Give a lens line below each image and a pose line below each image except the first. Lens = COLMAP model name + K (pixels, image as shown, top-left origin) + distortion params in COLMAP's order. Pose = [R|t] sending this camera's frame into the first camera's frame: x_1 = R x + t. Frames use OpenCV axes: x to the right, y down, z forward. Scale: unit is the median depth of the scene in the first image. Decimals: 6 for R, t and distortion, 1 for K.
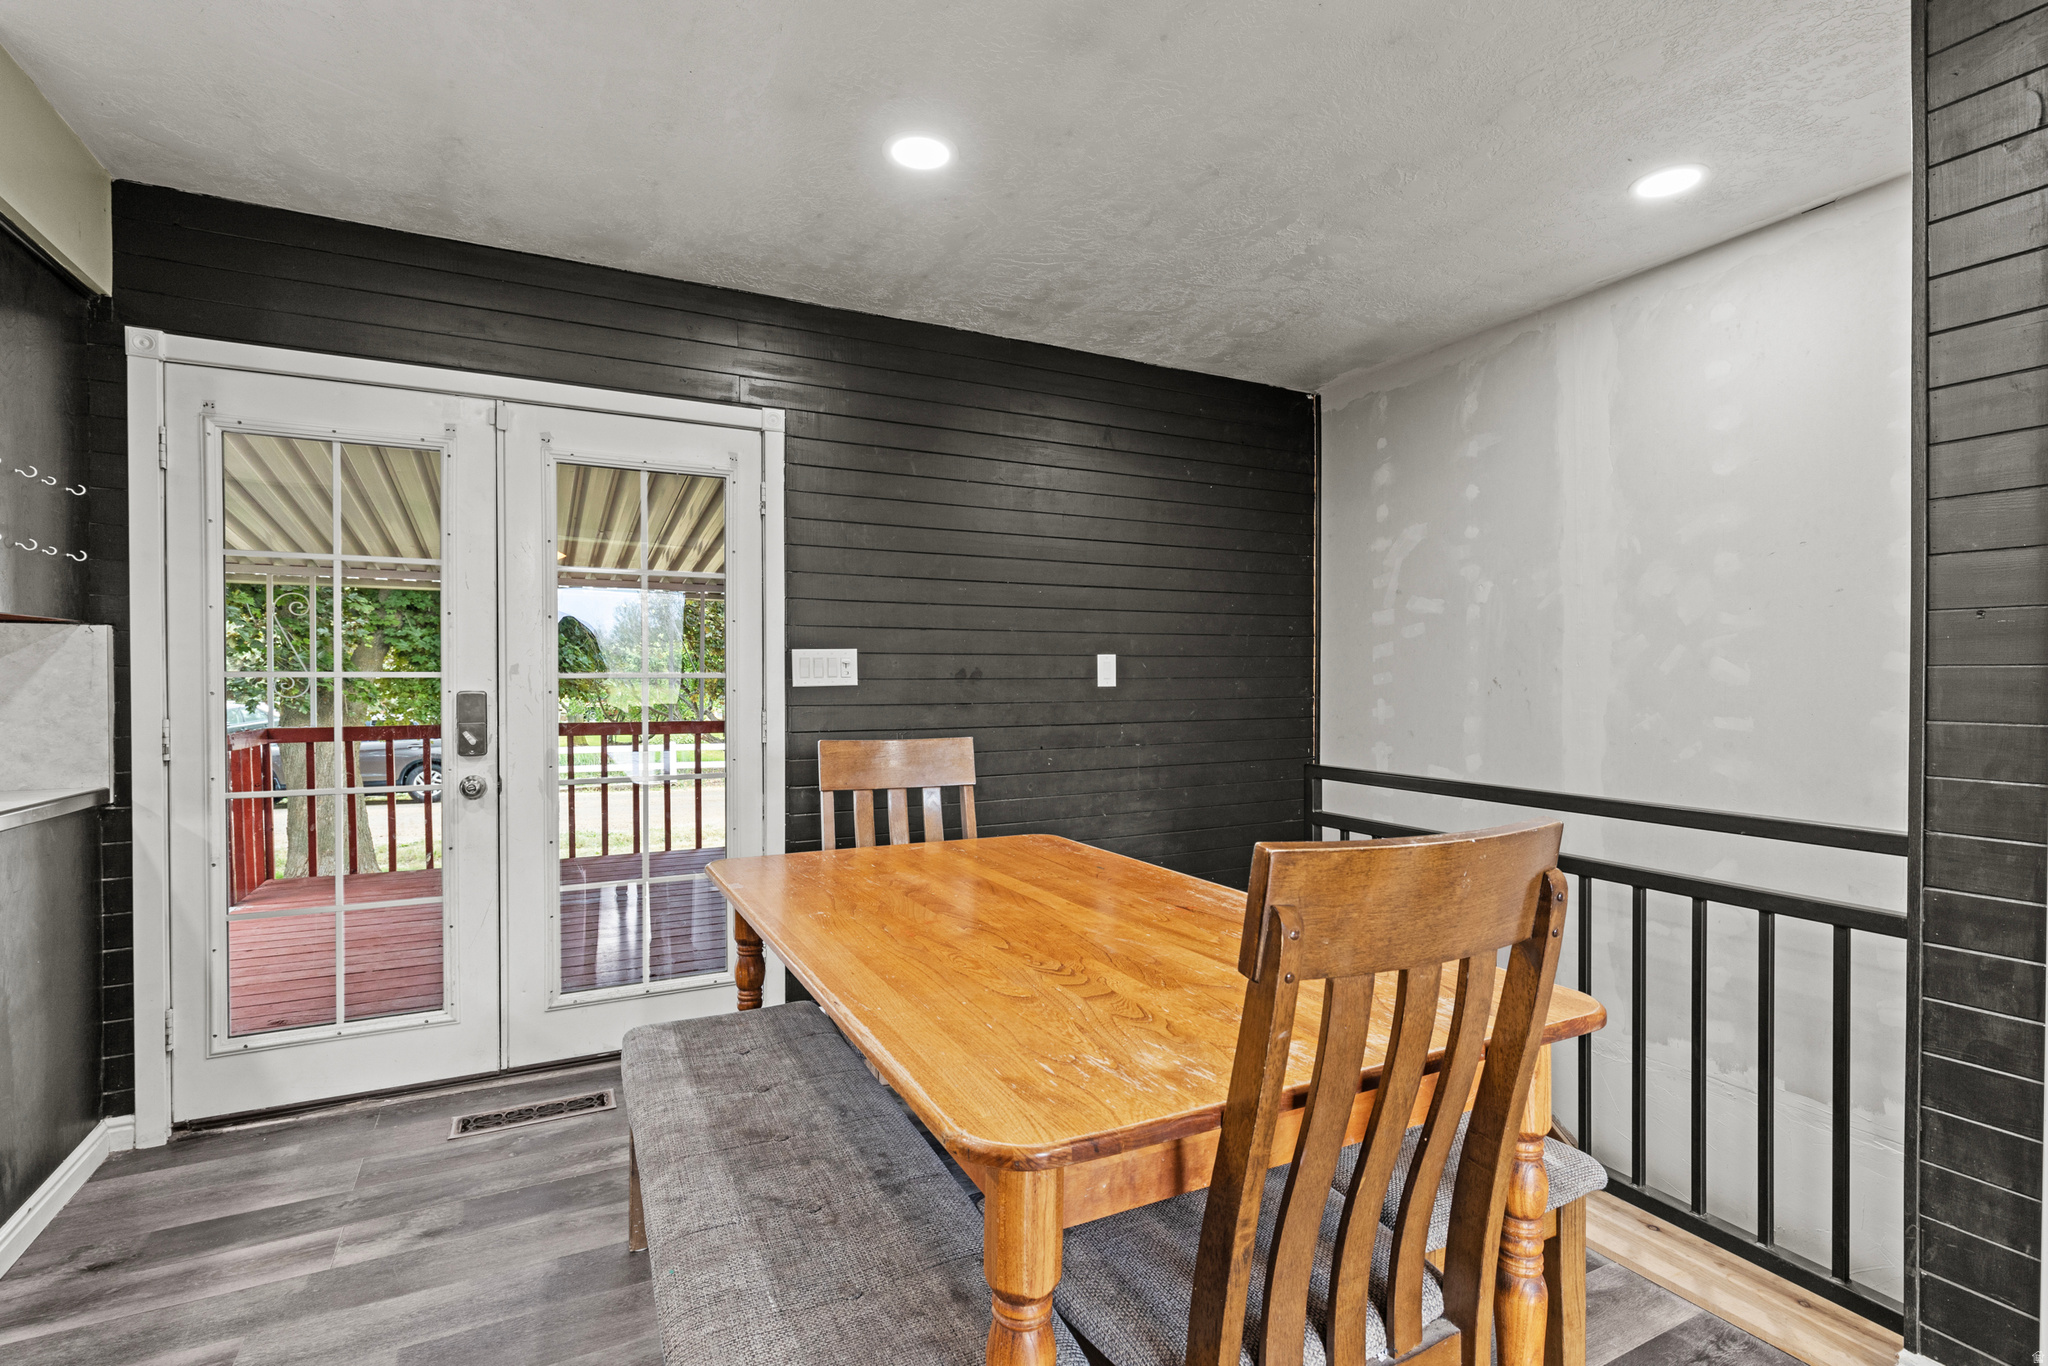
lens RADIAL K [[947.6, 0, 1022.5], [0, 947.6, 687.4], [0, 0, 1]] dist [-0.001101, -0.000743]
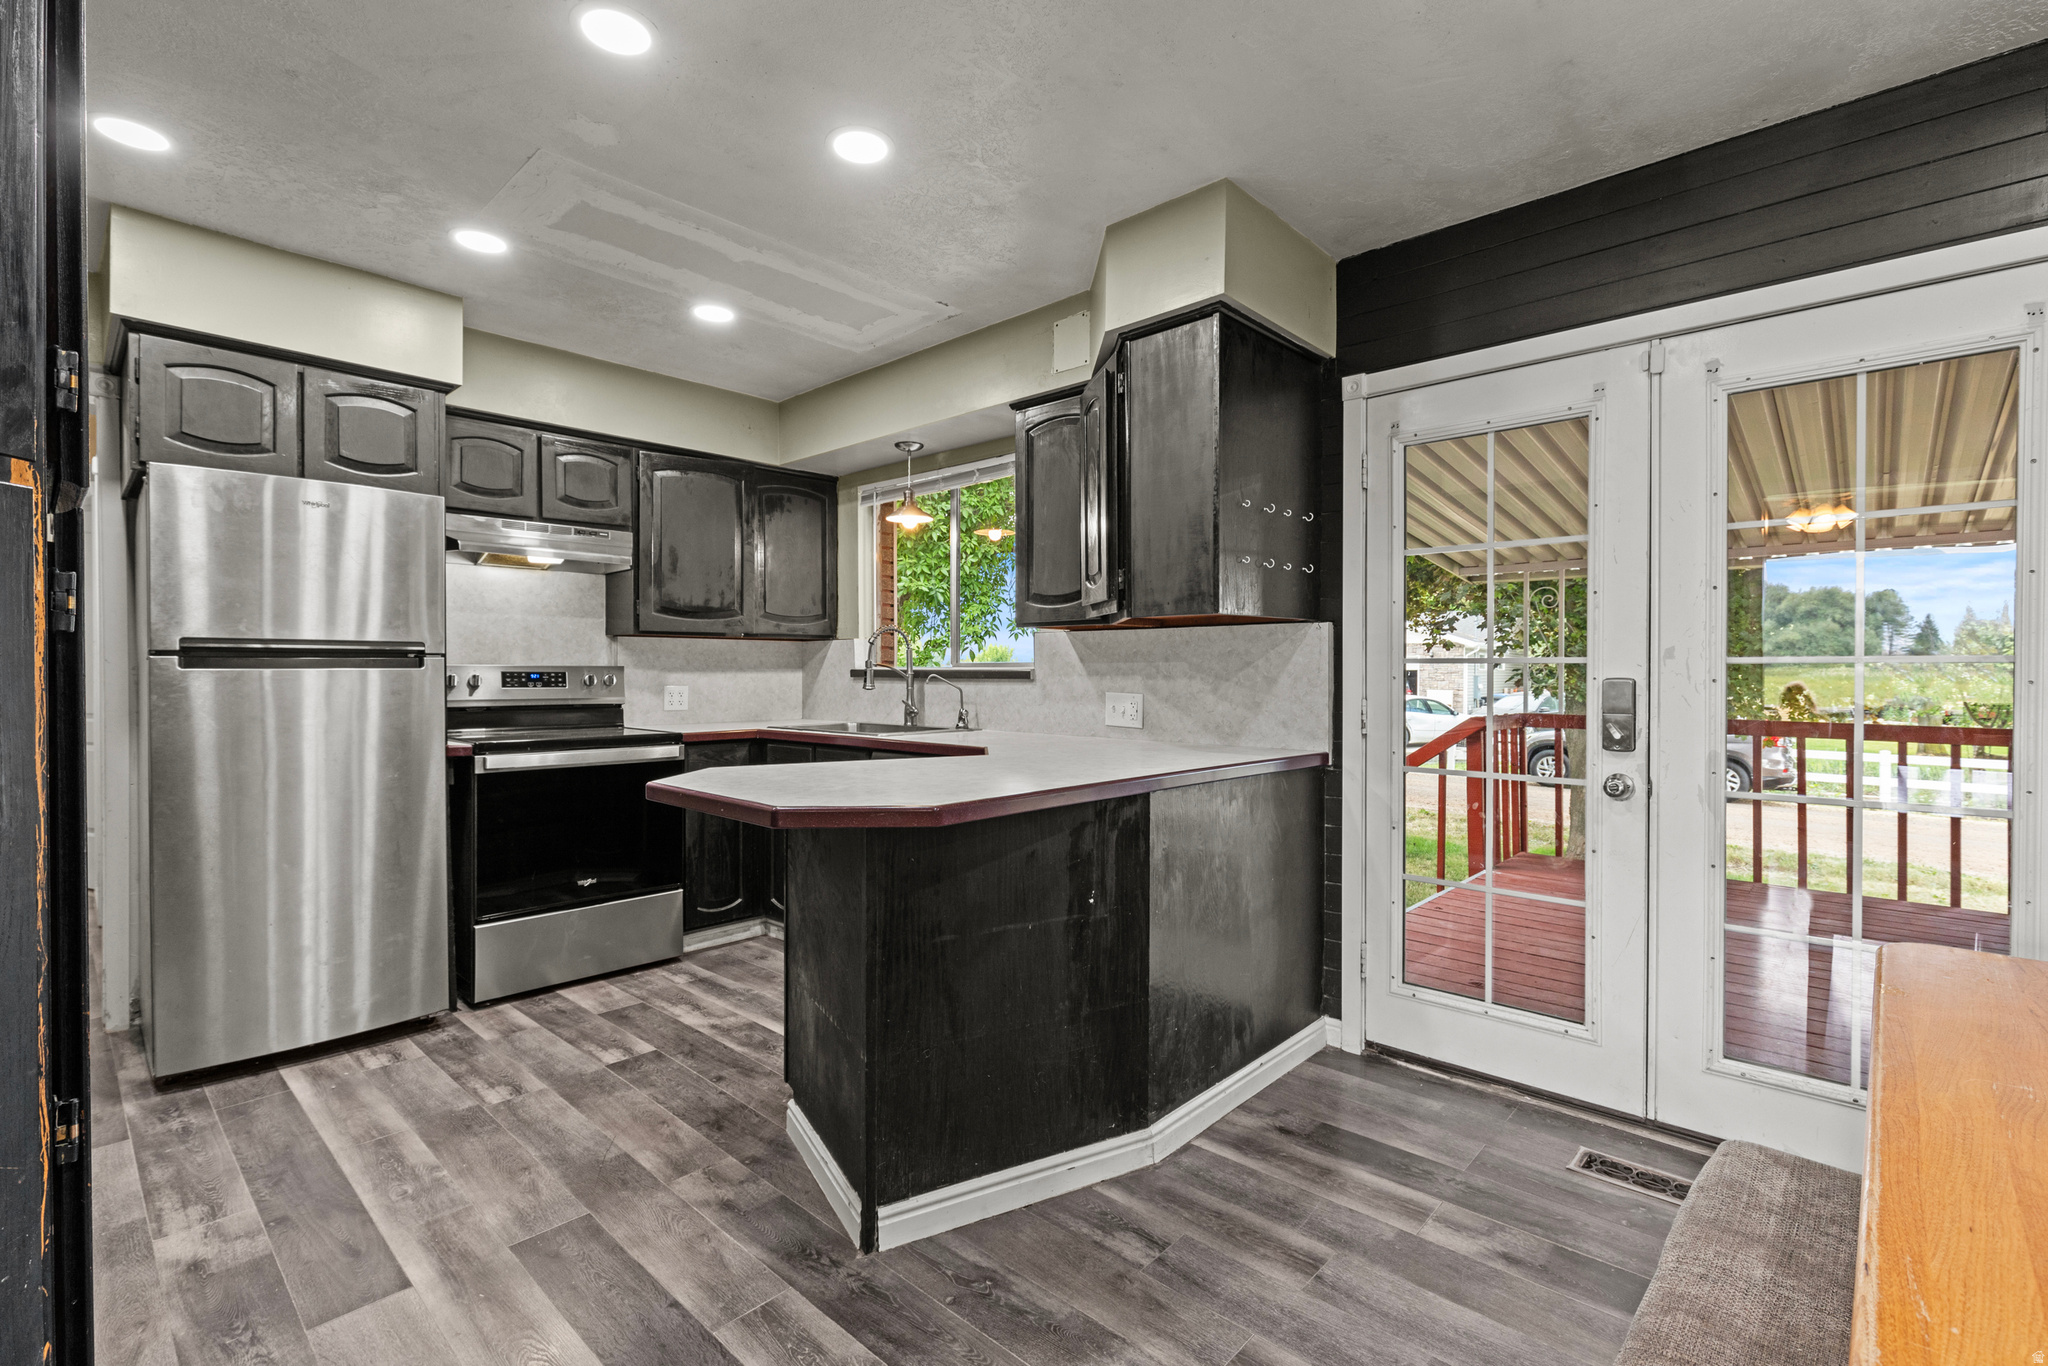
lens RADIAL K [[947.6, 0, 1014.5], [0, 947.6, 677.5], [0, 0, 1]] dist [-0.001101, -0.000743]
pose [[0.337698, 0.008921, -0.941212, 0.067006], [-0.008772, 0.999941, 0.006331, 0.002923], [0.941213, 0.006118, 0.337757, 0.181350]]
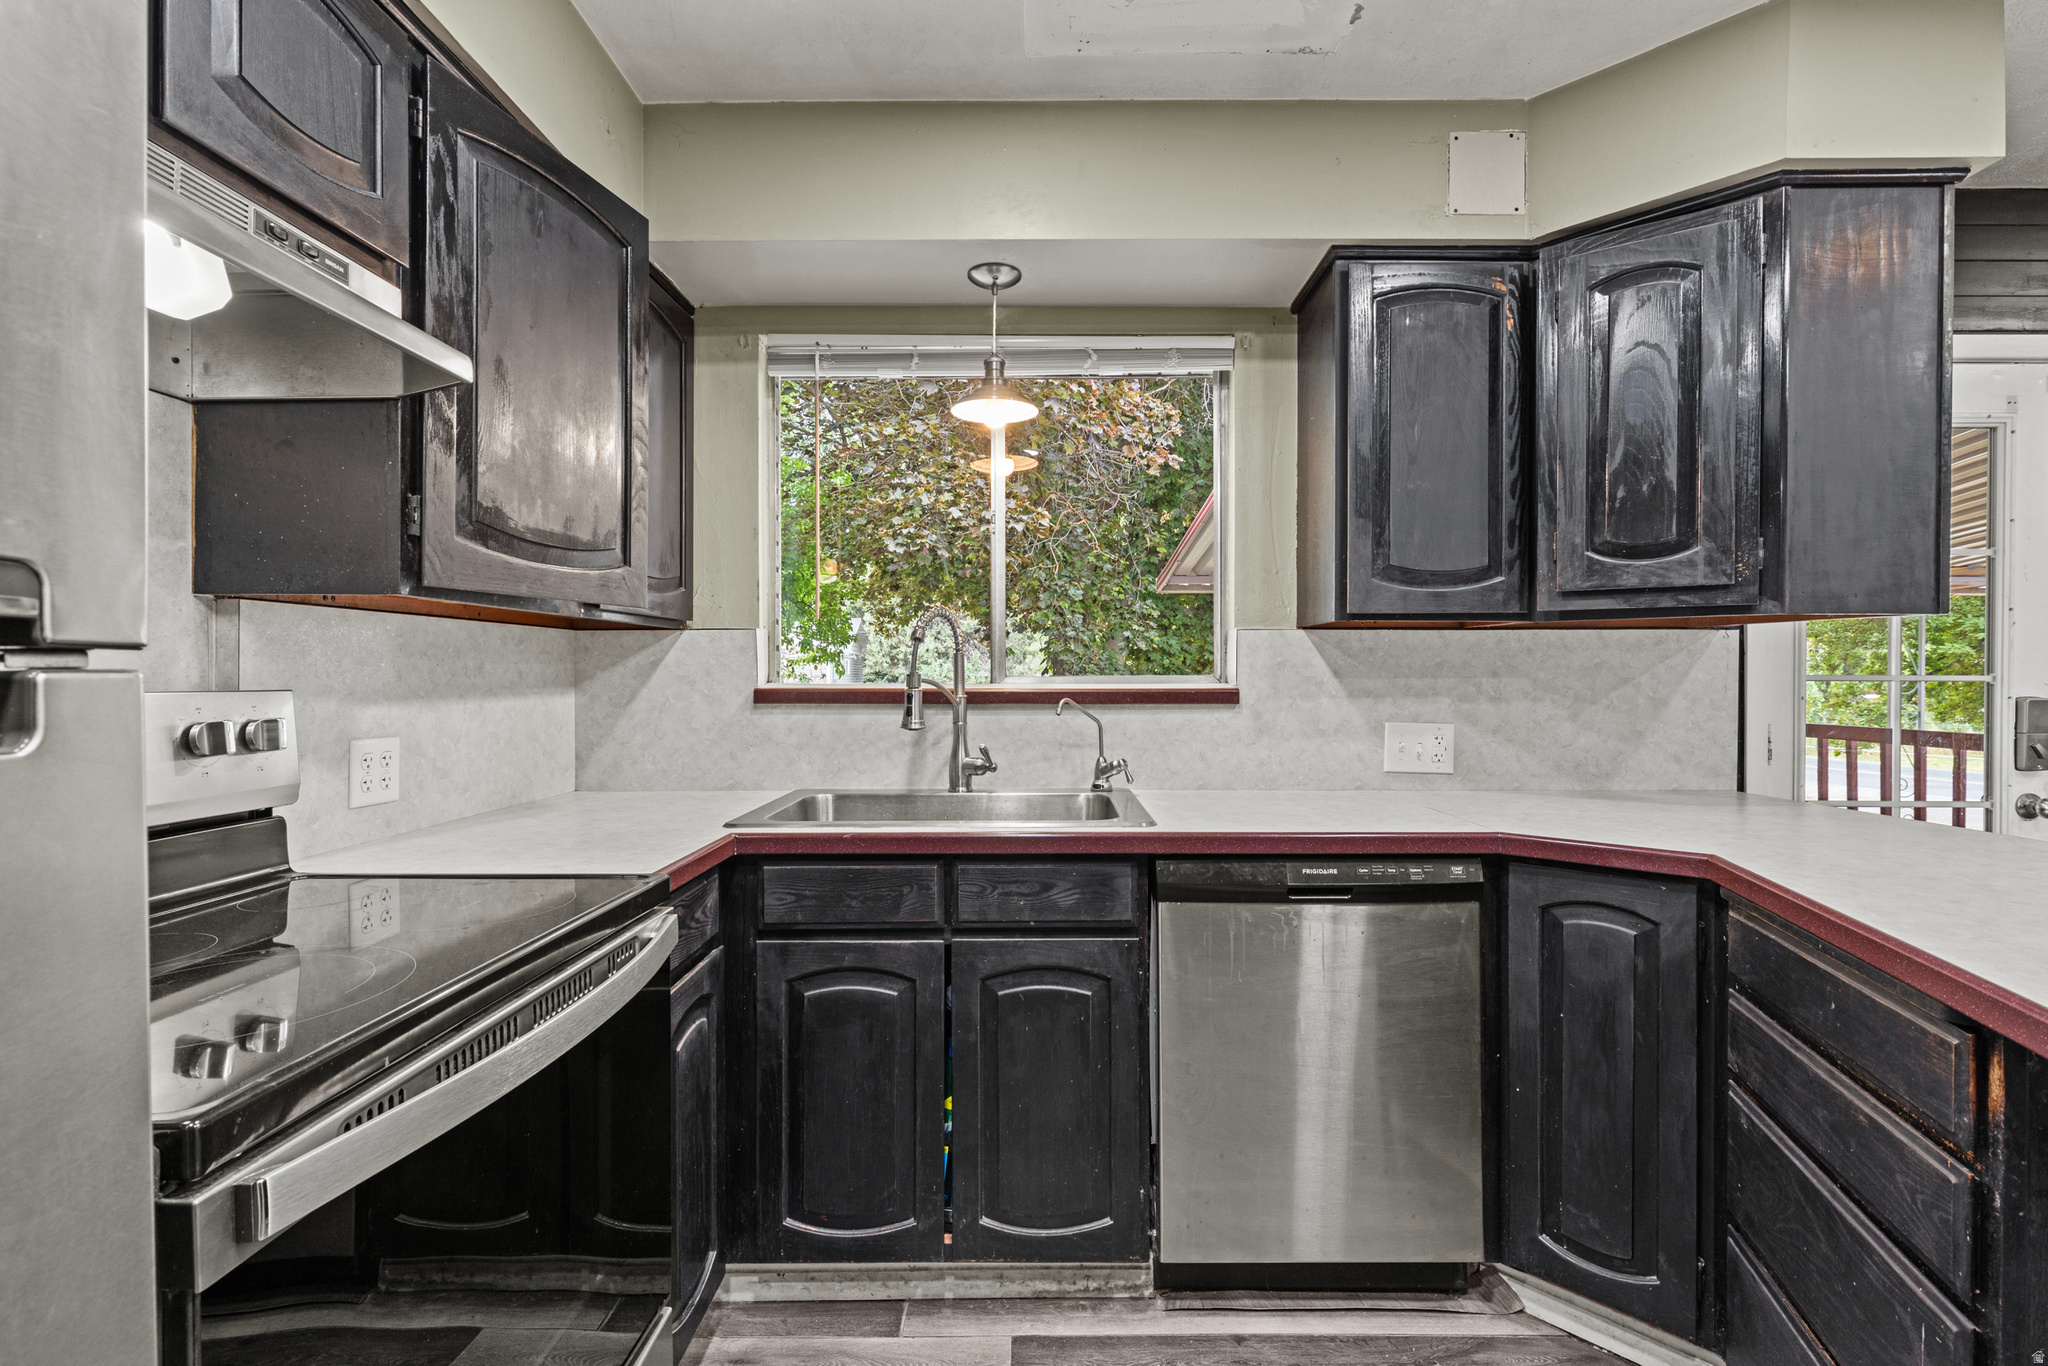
lens RADIAL K [[947.6, 0, 1034.9], [0, 947.6, 675.0], [0, 0, 1]] dist [-0.001101, -0.000743]
pose [[0.895679, 0.001697, -0.444698, -1.155056], [-0.004399, 0.999978, -0.005044, -0.008788], [0.444680, 0.006474, 0.895666, -0.227029]]
